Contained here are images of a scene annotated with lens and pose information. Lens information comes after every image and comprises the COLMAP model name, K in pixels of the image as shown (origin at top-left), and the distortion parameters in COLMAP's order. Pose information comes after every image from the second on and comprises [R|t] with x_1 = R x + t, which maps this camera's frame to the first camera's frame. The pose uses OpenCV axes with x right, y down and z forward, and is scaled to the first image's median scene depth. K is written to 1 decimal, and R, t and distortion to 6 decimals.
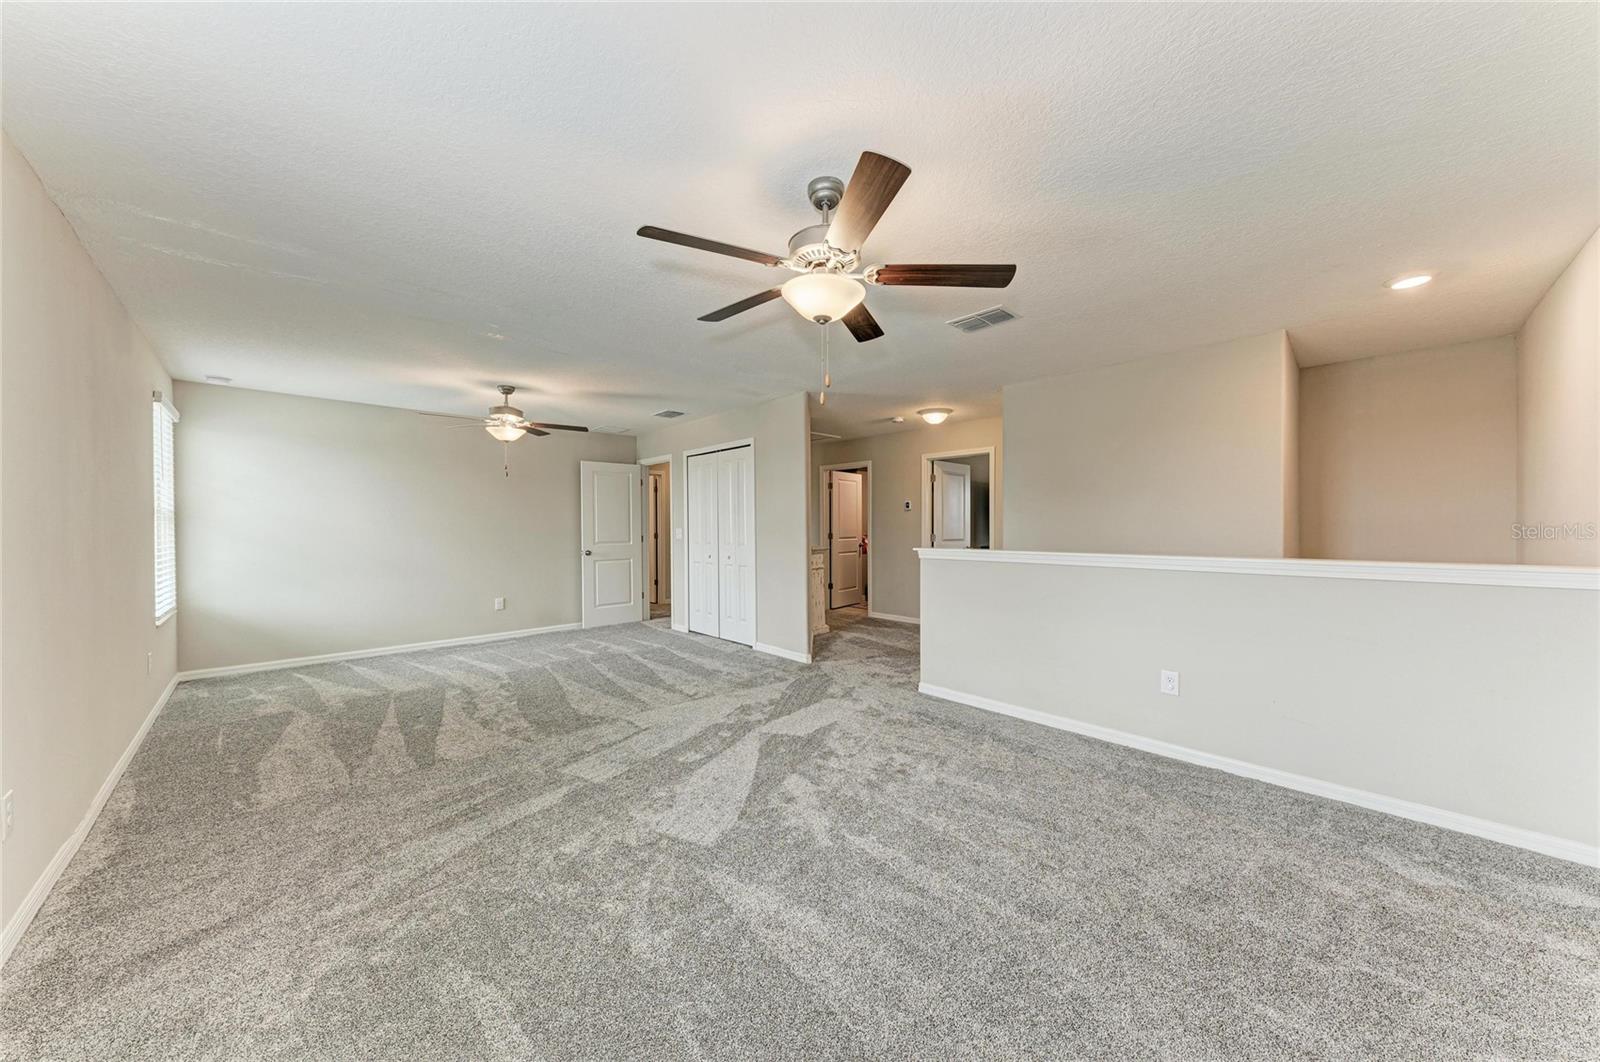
lens RADIAL K [[540.2, 0, 810.7], [0, 540.2, 531.7], [0, 0, 1]] dist [0.000712, -0.000084]
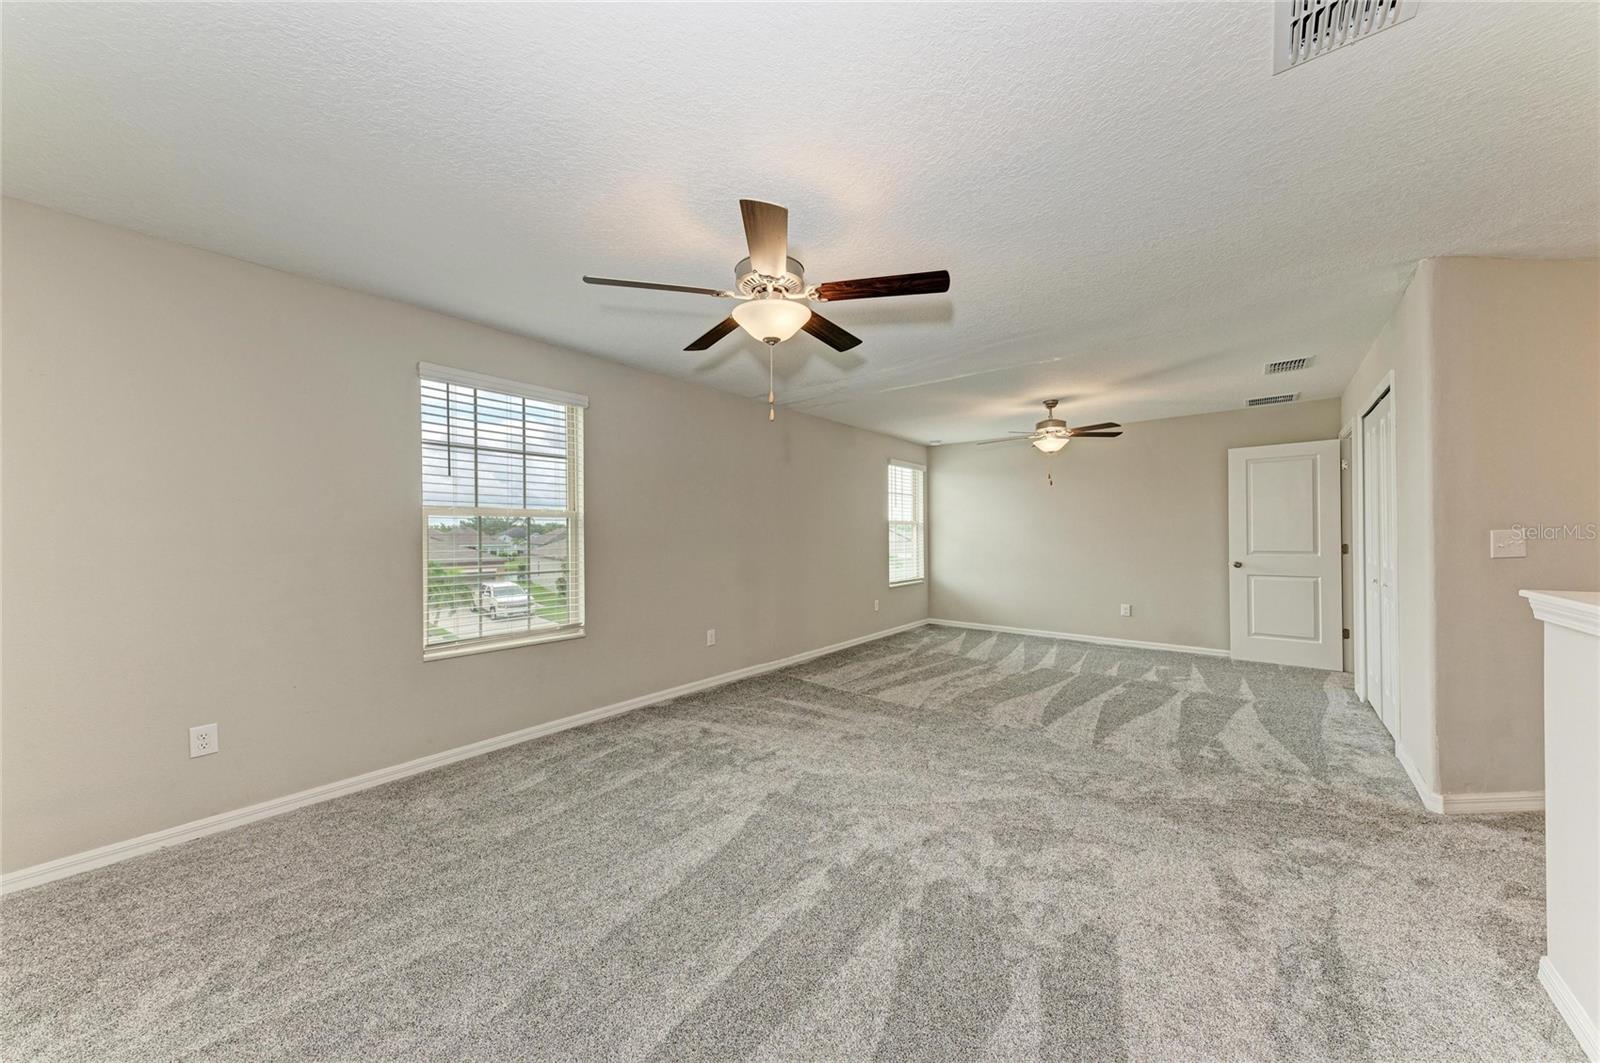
lens RADIAL K [[540.2, 0, 810.7], [0, 540.2, 532.2], [0, 0, 1]] dist [0.000712, -0.000084]
pose [[0.111048, -0.000049, -0.993815, 0.448242], [-0.008826, 0.999961, -0.001035, -0.003656], [0.993776, 0.008886, 0.111043, 0.411146]]
